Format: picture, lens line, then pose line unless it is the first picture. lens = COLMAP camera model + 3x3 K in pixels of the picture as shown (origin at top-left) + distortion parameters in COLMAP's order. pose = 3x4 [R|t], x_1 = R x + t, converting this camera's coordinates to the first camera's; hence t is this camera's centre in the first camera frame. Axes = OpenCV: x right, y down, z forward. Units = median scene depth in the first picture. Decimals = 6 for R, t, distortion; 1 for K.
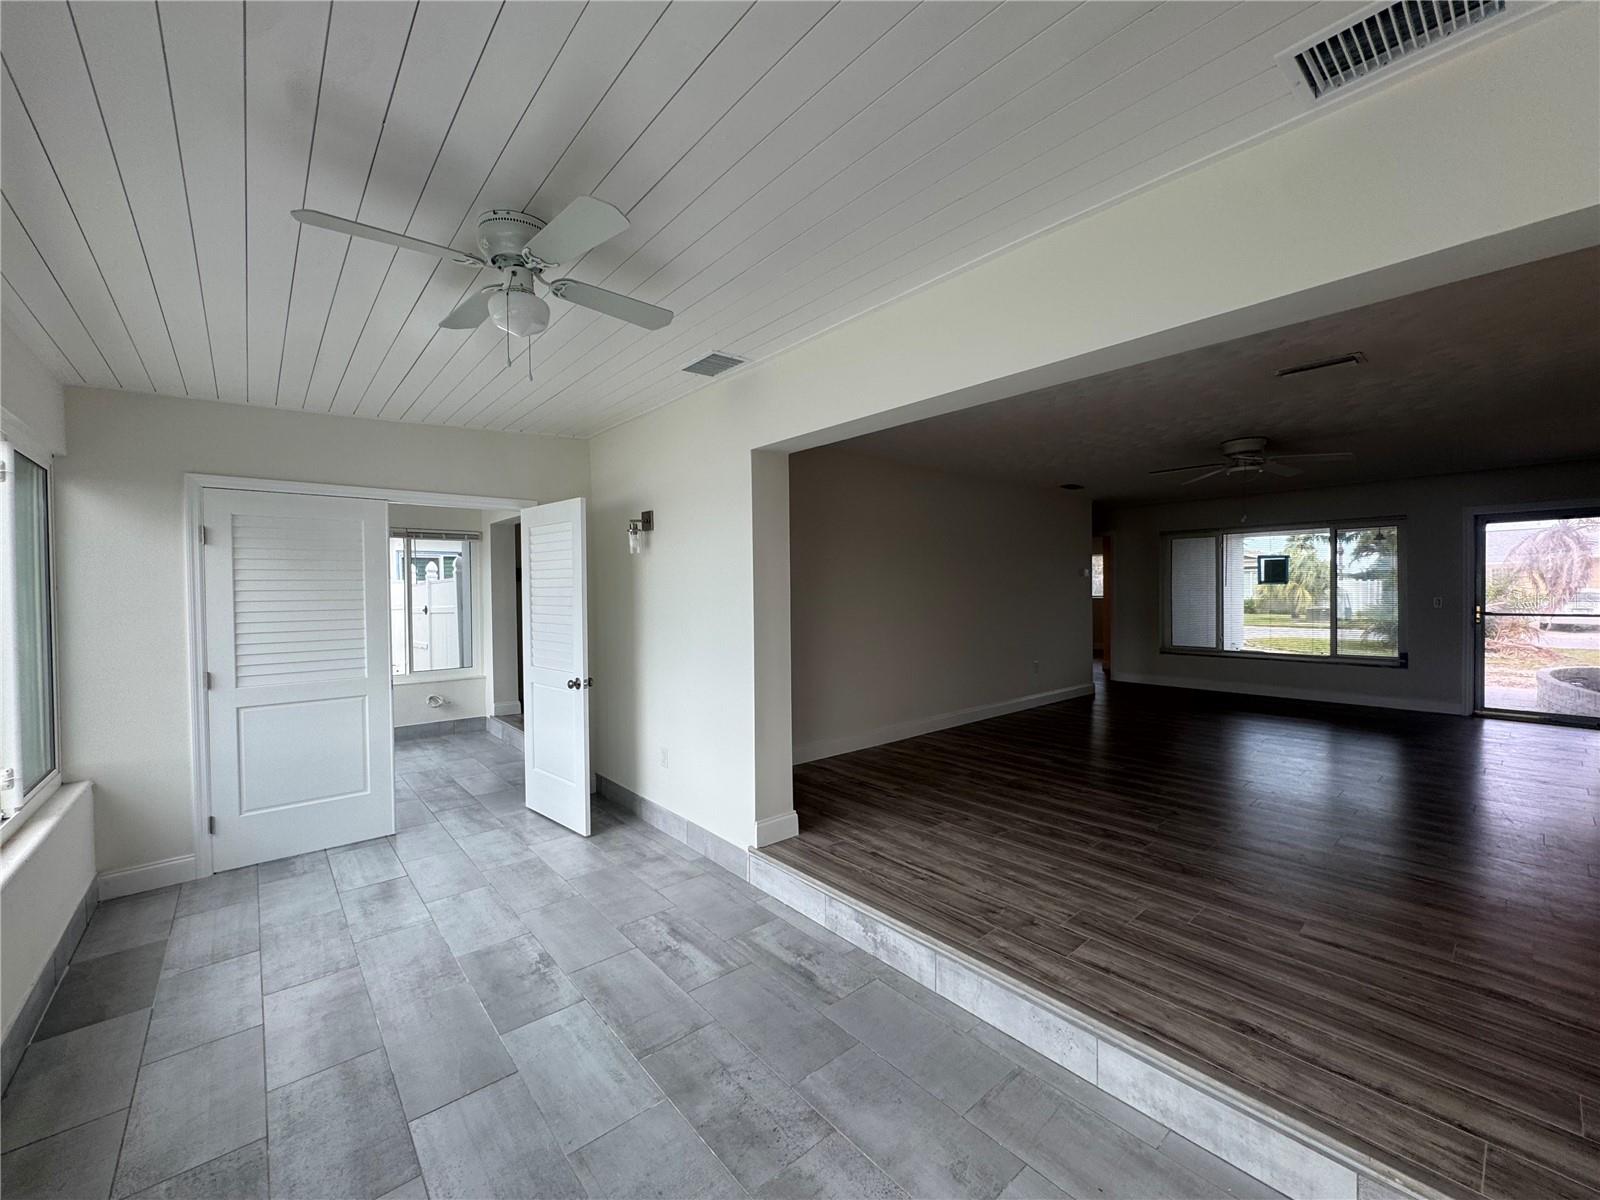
lens RADIAL K [[642.5, 0, 801.9], [0, 642.5, 596.8], [0, 0, 1]] dist [-0.005128, -0.000242]
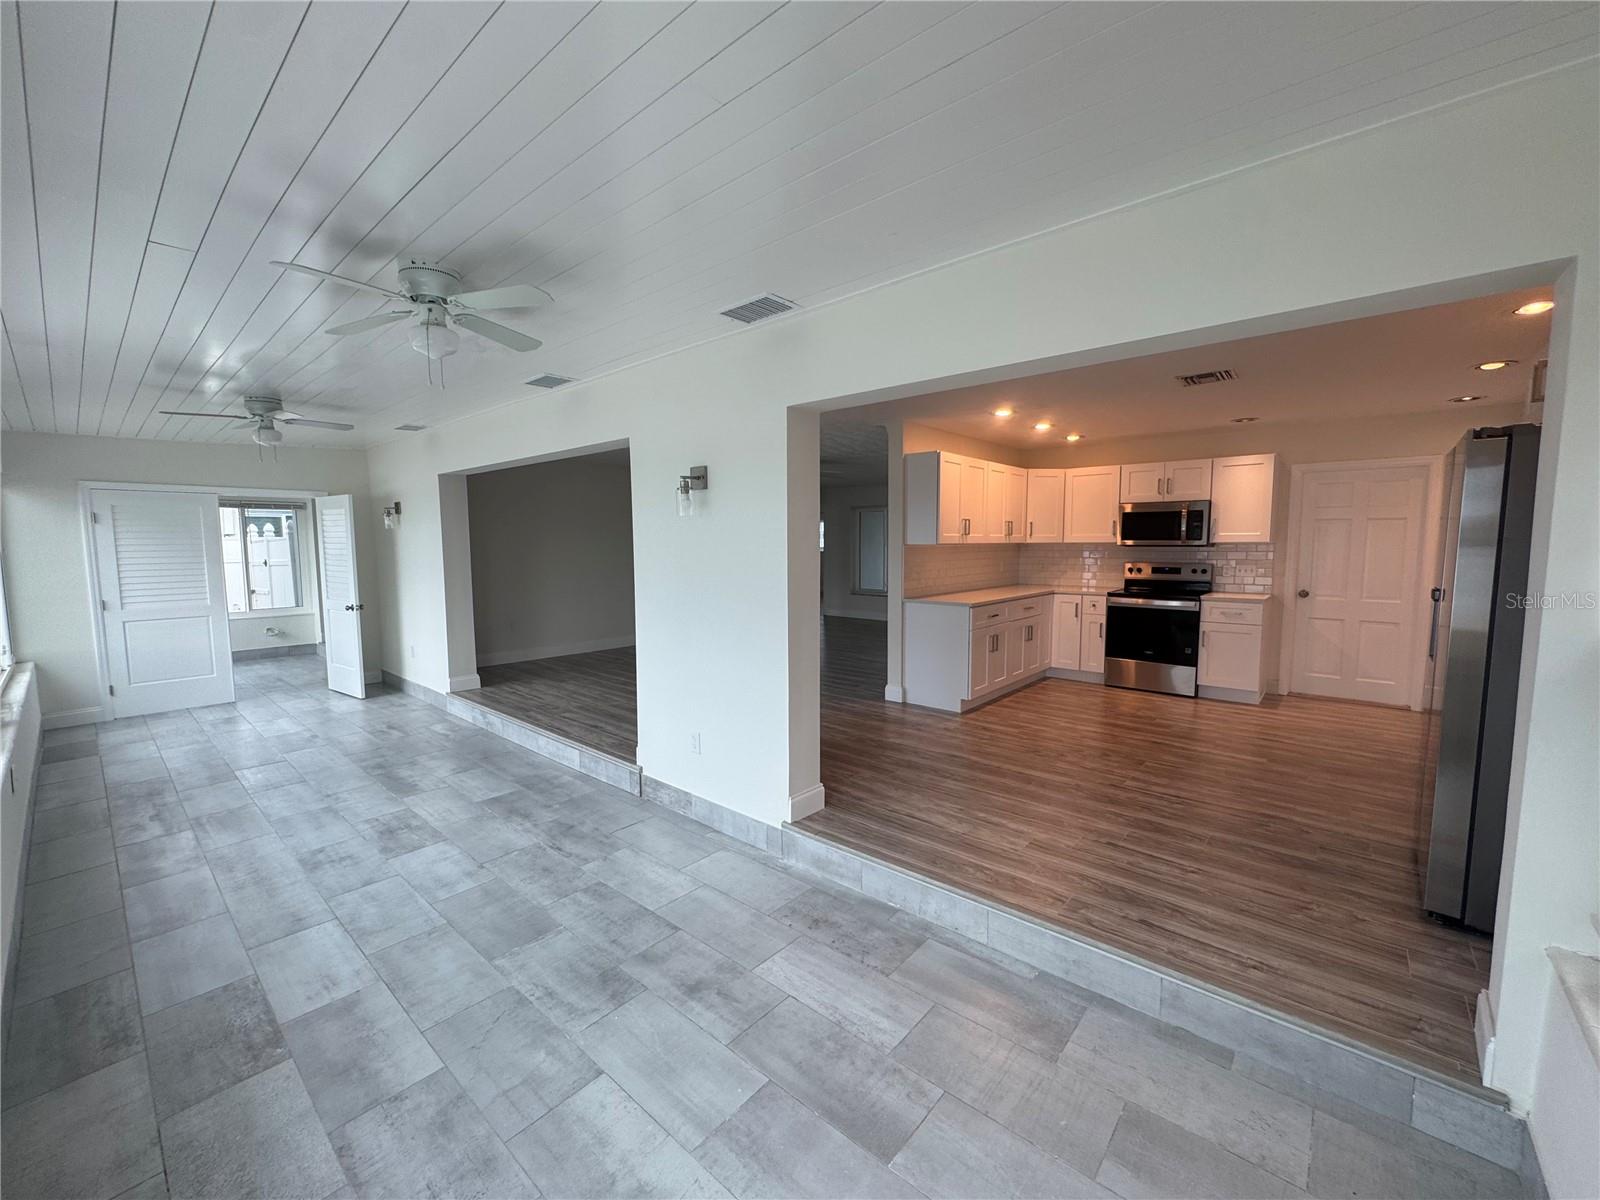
lens RADIAL K [[641.5, 0, 799.2], [0, 641.5, 597.8], [0, 0, 1]] dist [-0.003836, 0.000380]
pose [[0.990174, -0.006022, 0.139713, 0.638778], [-0.004392, 0.997240, 0.074111, -0.020165], [-0.139773, -0.073997, 0.987415, -0.899061]]
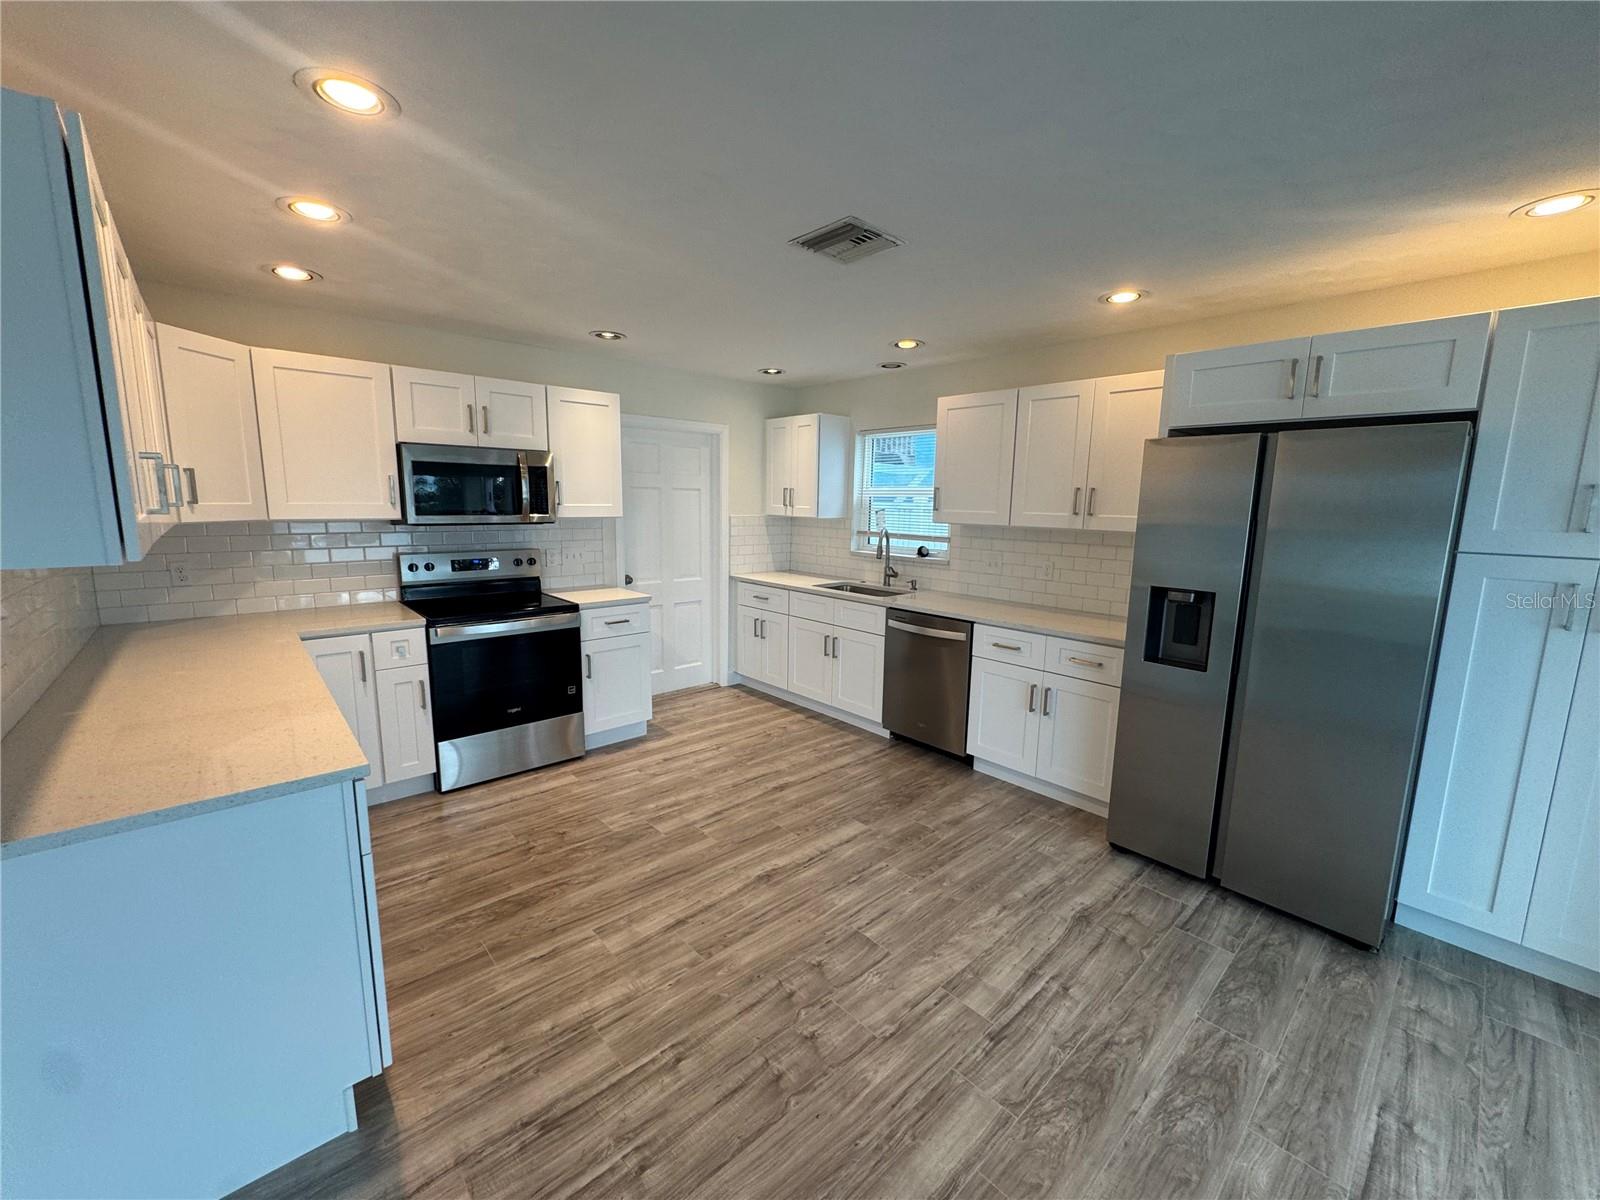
lens RADIAL K [[641.5, 0, 799.2], [0, 641.5, 597.8], [0, 0, 1]] dist [-0.003836, 0.000380]
pose [[-0.023133, -0.142815, 0.989479, 0.837111], [-0.004738, 0.989748, 0.142743, -0.068684], [-0.999721, -0.001386, -0.023572, 0.248322]]
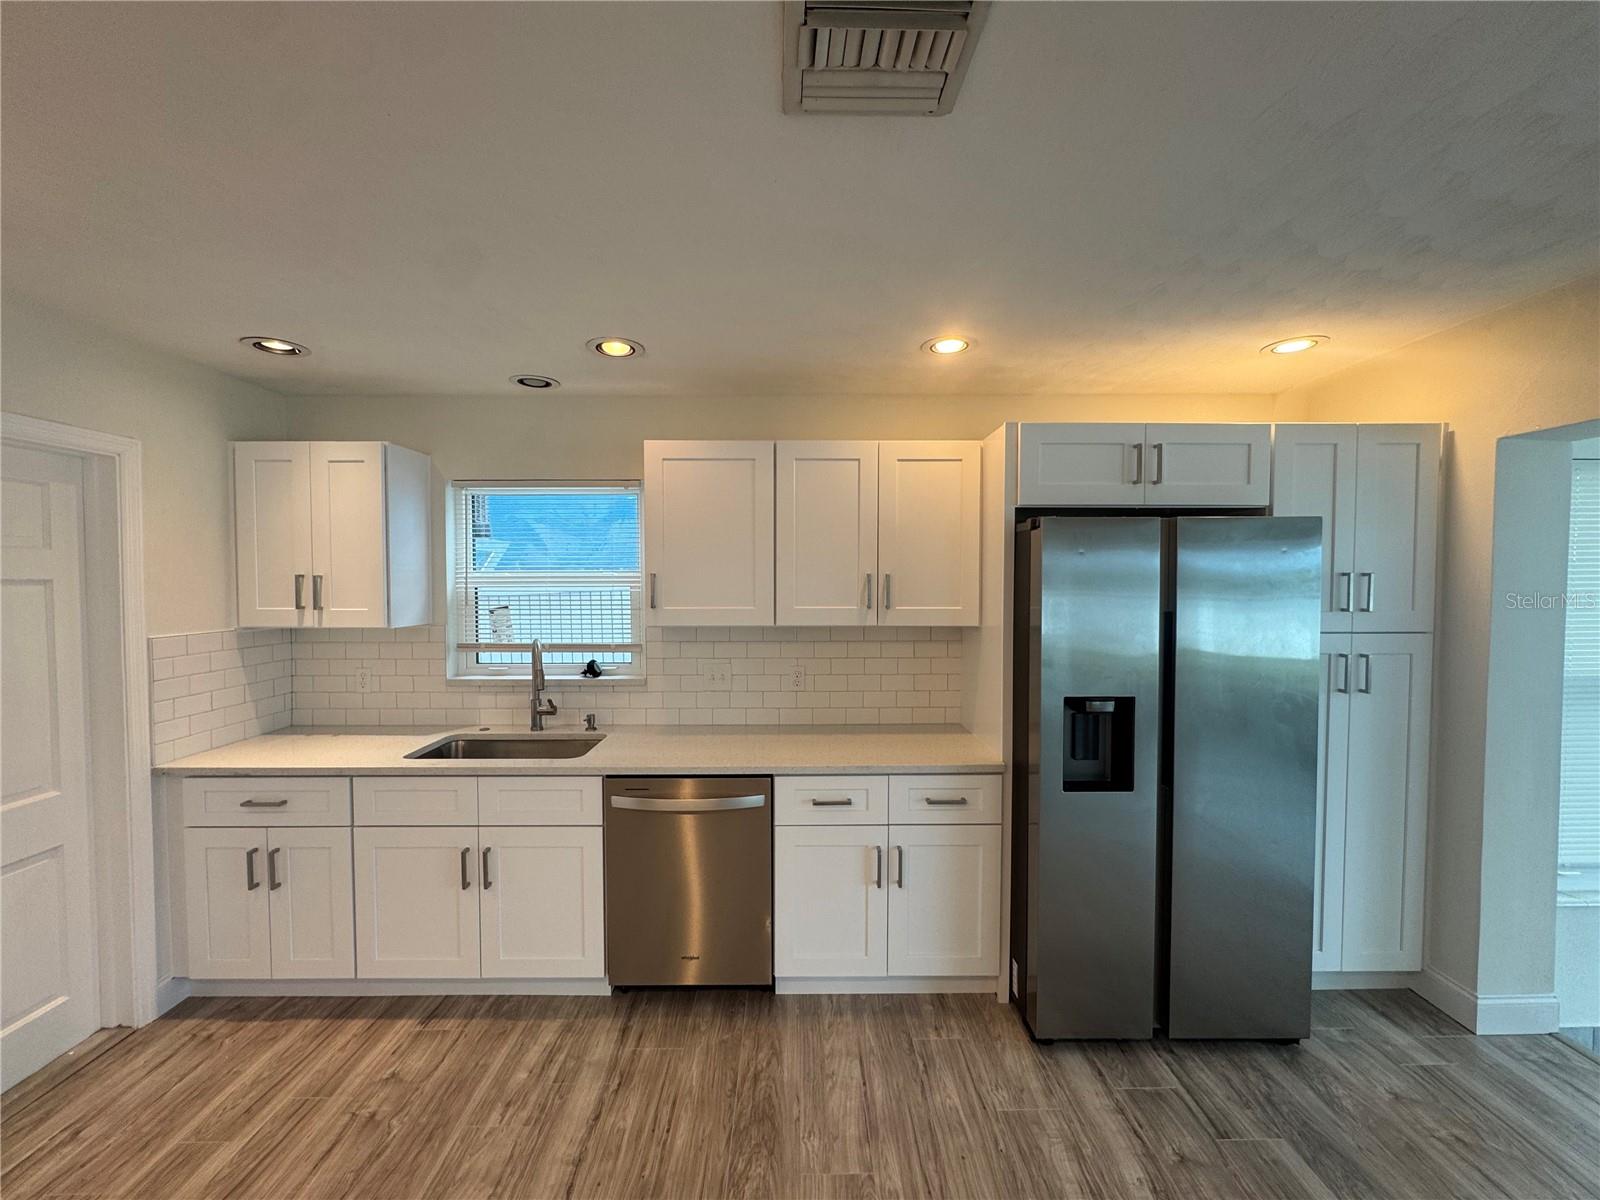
lens RADIAL K [[638.7, 0, 798.8], [0, 638.7, 598.8], [0, 0, 1]] dist [-0.002292, -0.000020]
pose [[-0.761407, -0.009761, 0.648201, 1.380427], [0.016684, 0.999260, 0.034646, -0.095318], [-0.648060, 0.037194, -0.760681, 0.437876]]
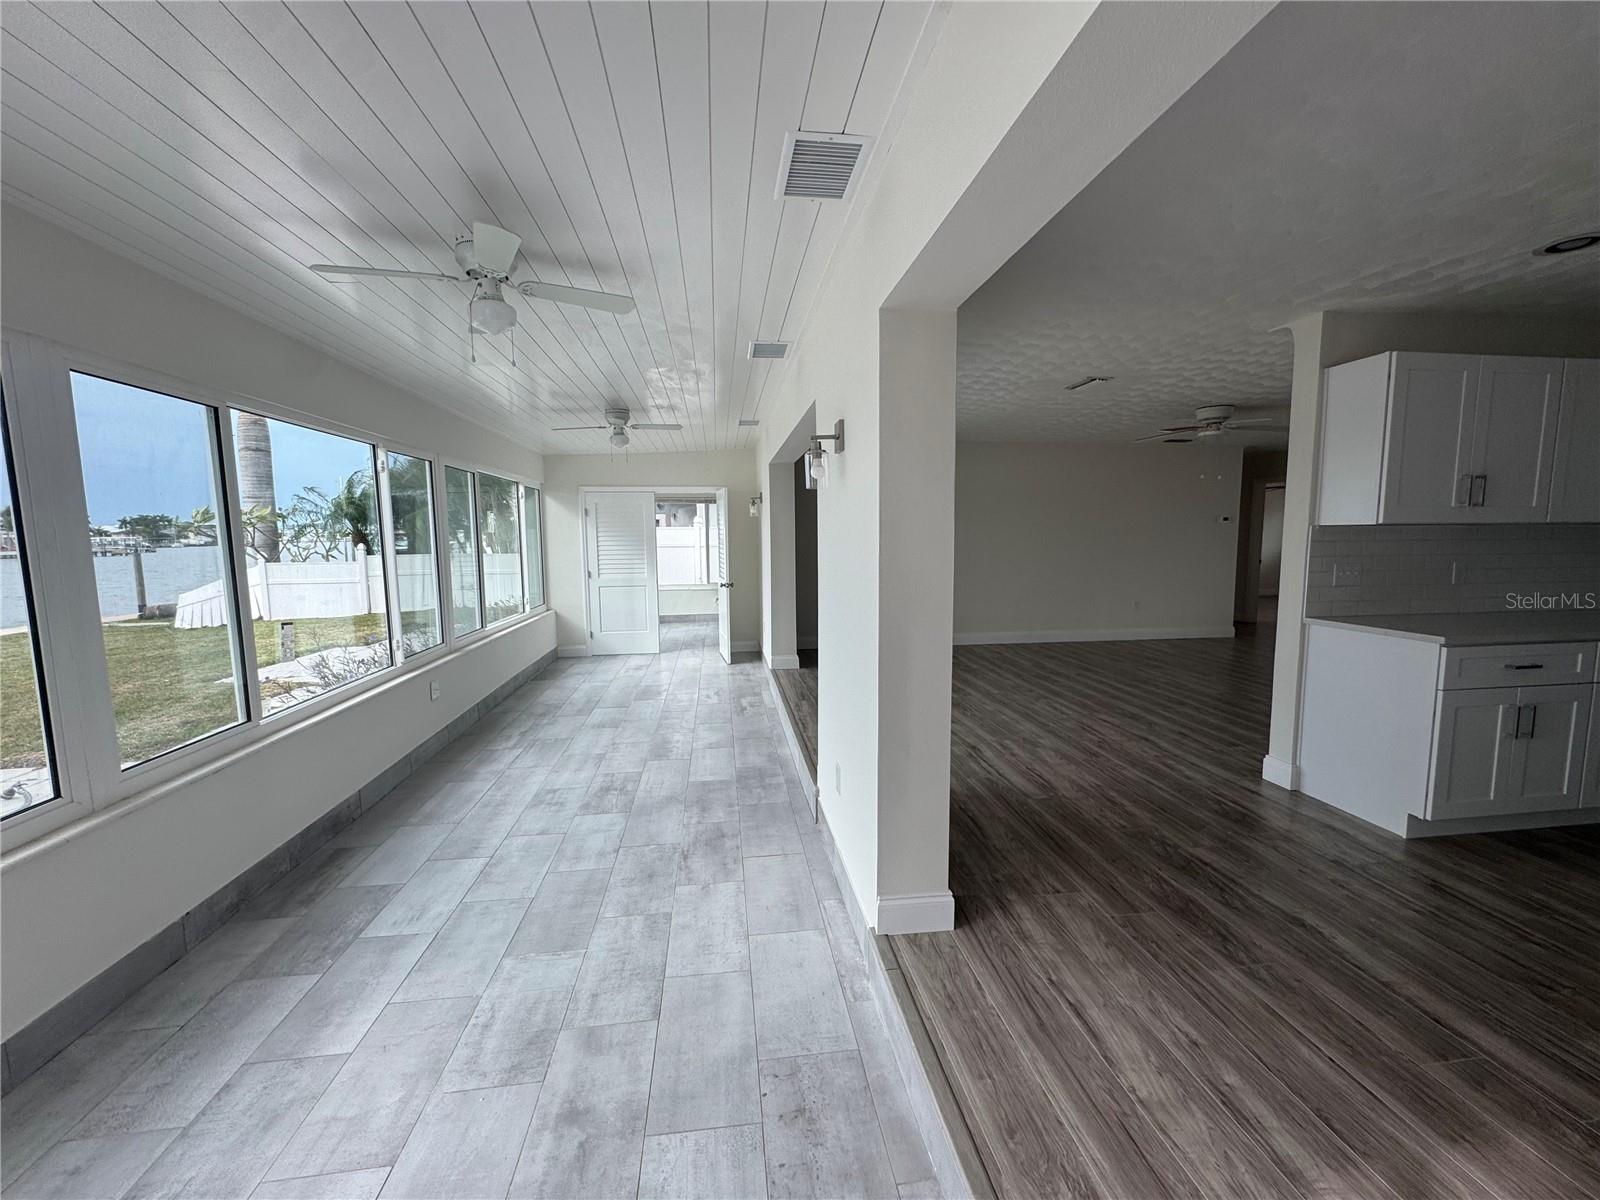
lens RADIAL K [[638.1, 0, 799.8], [0, 638.1, 598.7], [0, 0, 1]] dist [-0.004092, 0.000470]
pose [[0.834962, 0.059278, -0.547106, 1.014565], [-0.006947, 0.995238, 0.097230, -0.014182], [0.550264, -0.077383, 0.831397, -0.538876]]
